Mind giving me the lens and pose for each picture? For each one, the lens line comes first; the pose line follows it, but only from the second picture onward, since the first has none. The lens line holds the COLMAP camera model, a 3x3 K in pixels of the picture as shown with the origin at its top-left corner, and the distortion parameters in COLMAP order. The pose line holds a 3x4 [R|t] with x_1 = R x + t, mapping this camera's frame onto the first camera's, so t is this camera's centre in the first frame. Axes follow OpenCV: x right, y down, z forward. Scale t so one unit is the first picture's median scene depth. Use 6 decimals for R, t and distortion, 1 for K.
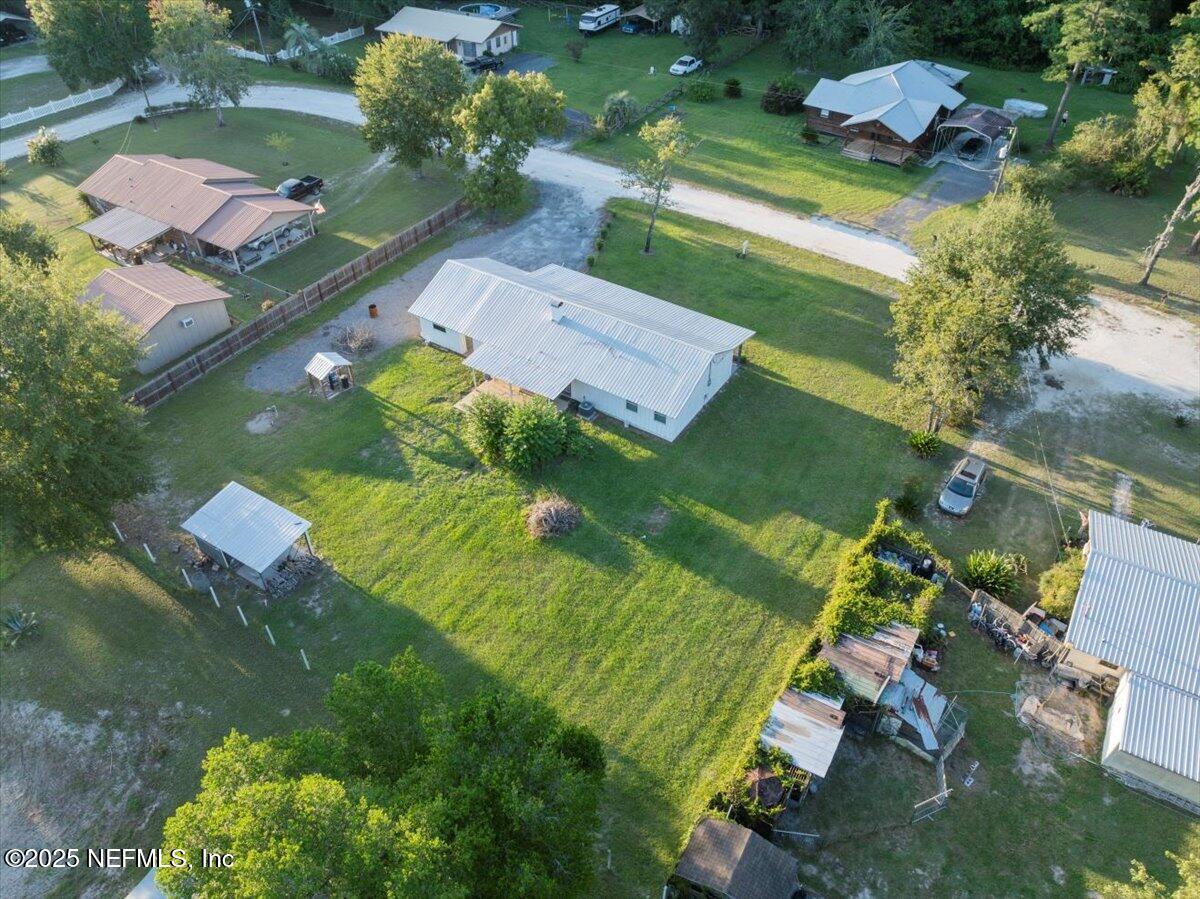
lens RADIAL K [[851.6, 0, 600.0], [0, 851.6, 449.5], [0, 0, 1]] dist [-0.032596, 0.002442]
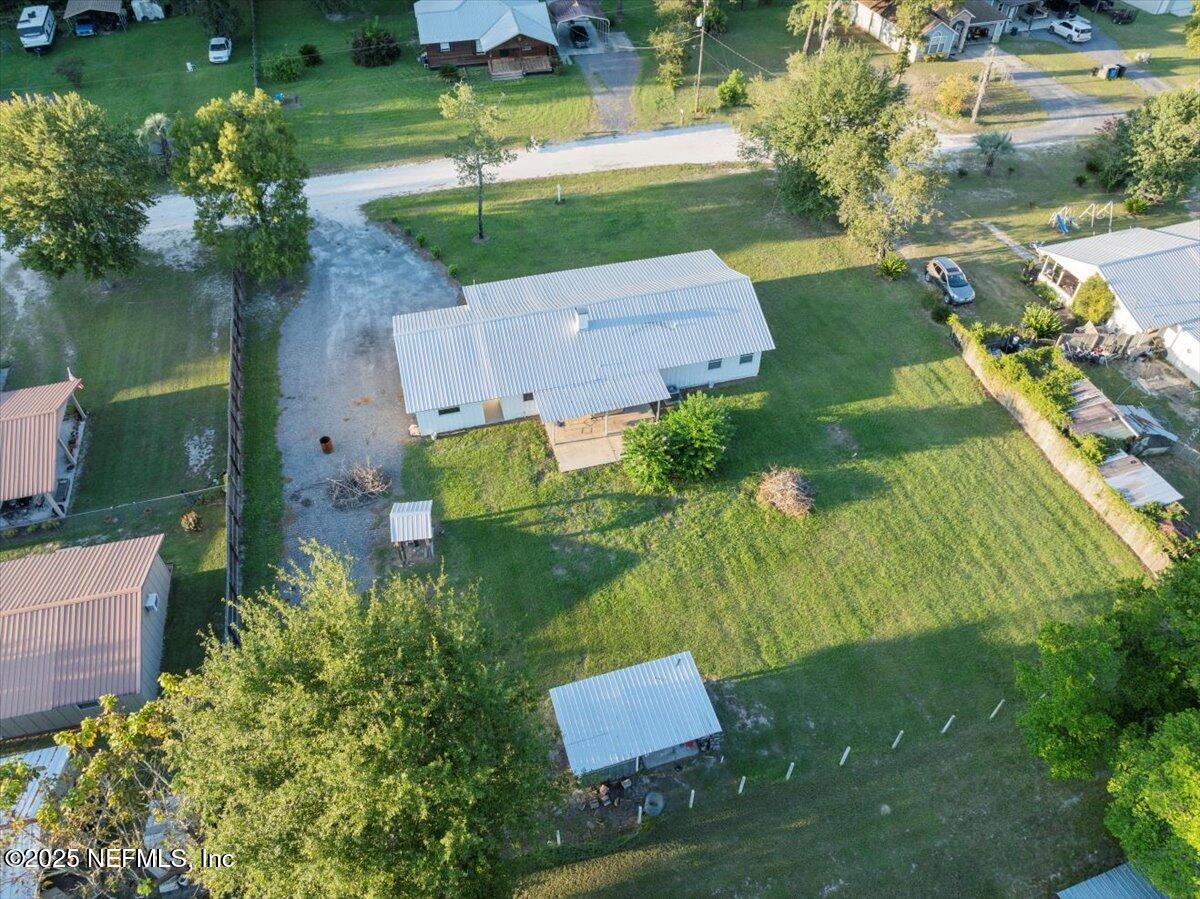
lens RADIAL K [[851.6, 0, 600.0], [0, 851.6, 449.5], [0, 0, 1]] dist [-0.032596, 0.002442]
pose [[0.654595, -0.533071, 0.536042, -0.631140], [0.492912, 0.838578, 0.232003, -0.264261], [-0.573187, 0.112354, 0.811686, 0.317707]]
